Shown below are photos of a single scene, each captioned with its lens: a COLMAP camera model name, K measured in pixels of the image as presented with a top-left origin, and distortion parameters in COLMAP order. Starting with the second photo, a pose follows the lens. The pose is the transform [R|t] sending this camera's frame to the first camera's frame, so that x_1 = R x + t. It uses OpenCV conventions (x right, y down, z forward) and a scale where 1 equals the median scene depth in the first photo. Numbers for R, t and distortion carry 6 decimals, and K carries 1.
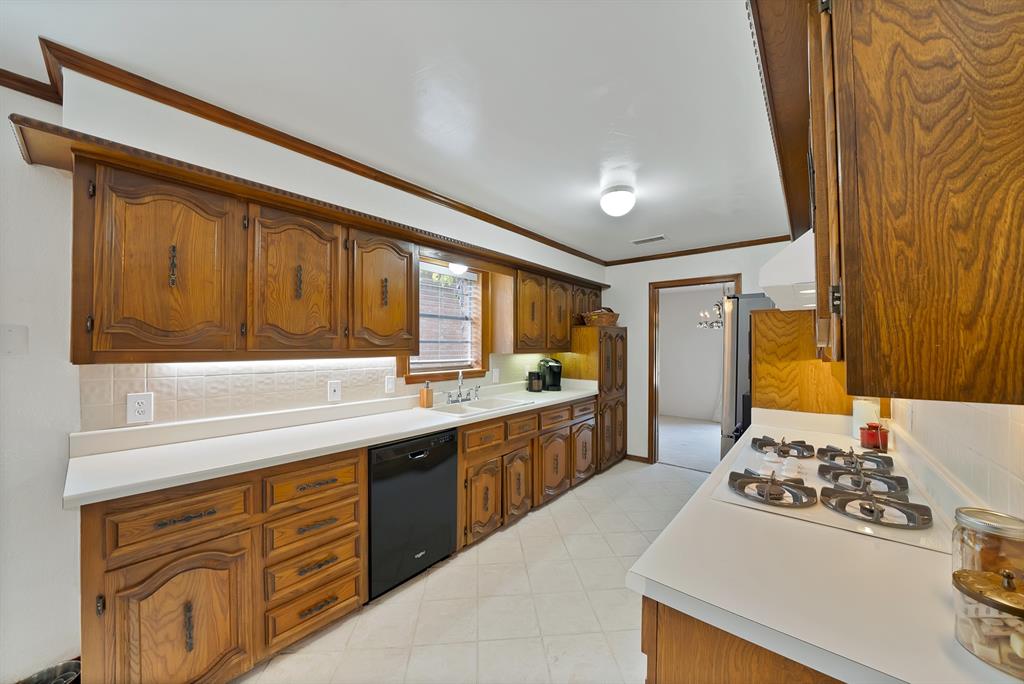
lens RADIAL K [[370.3, 0, 508.6], [0, 370.3, 345.2], [0, 0, 1]] dist [-0.022082, 0.000082]
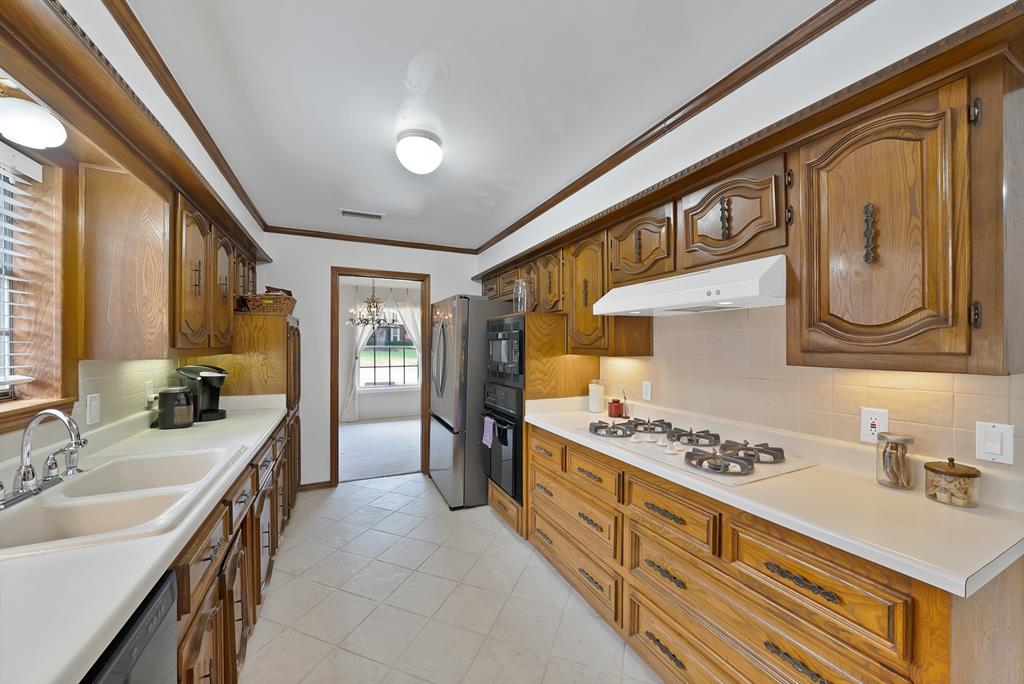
lens RADIAL K [[363.9, 0, 505.2], [0, 363.9, 344.3], [0, 0, 1]] dist [-0.012398, -0.000103]
pose [[0.440177, 0.000078, 0.897911, -0.197046], [-0.003875, 0.999991, 0.001813, 0.000202], [-0.897902, -0.004277, 0.440174, 0.343263]]
